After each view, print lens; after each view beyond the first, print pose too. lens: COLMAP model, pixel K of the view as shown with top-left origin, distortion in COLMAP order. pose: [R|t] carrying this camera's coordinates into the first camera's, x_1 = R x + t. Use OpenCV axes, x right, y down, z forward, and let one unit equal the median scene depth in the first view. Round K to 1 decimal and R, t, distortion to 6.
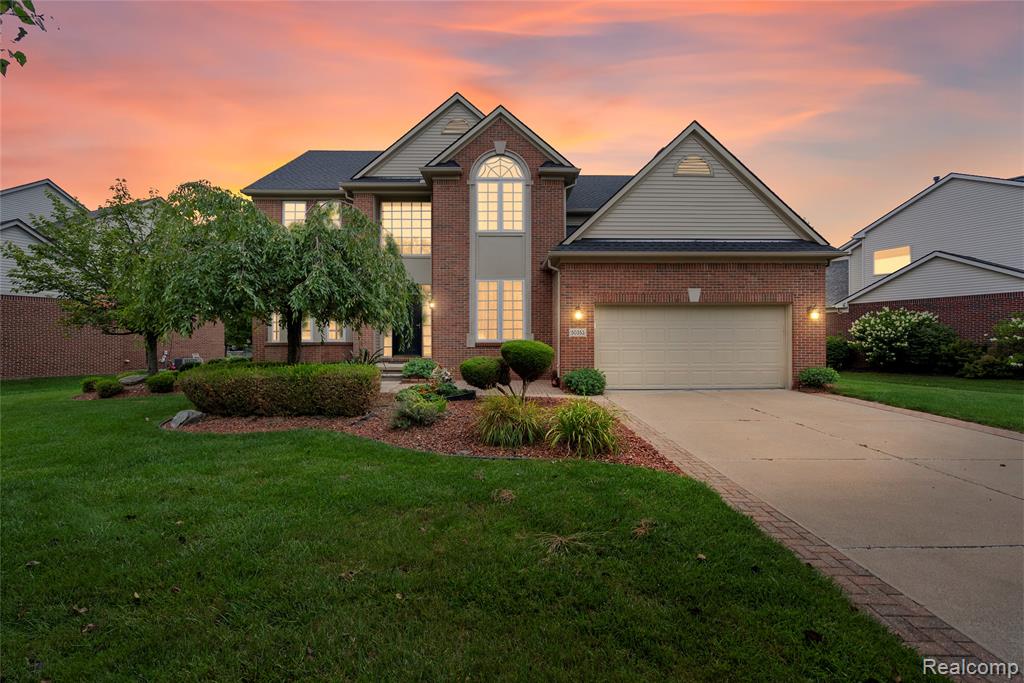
lens RADIAL K [[464.4, 0, 513.2], [0, 464.4, 341.6], [0, 0, 1]] dist [0.000375, 0.001236]
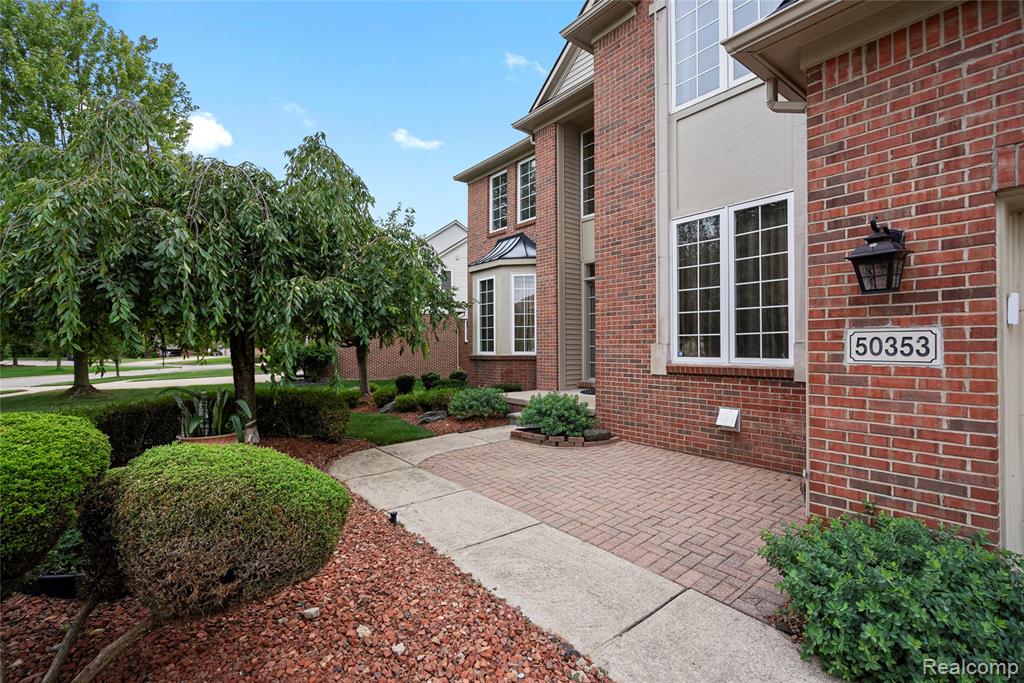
lens RADIAL K [[464.4, 0, 511.7], [0, 464.4, 340.7], [0, 0, 1]] dist [0.000375, 0.001236]
pose [[0.615186, -0.005998, -0.788360, 0.182700], [0.002988, 0.999982, -0.005276, -0.019633], [0.788377, 0.000890, 0.615192, 0.640127]]
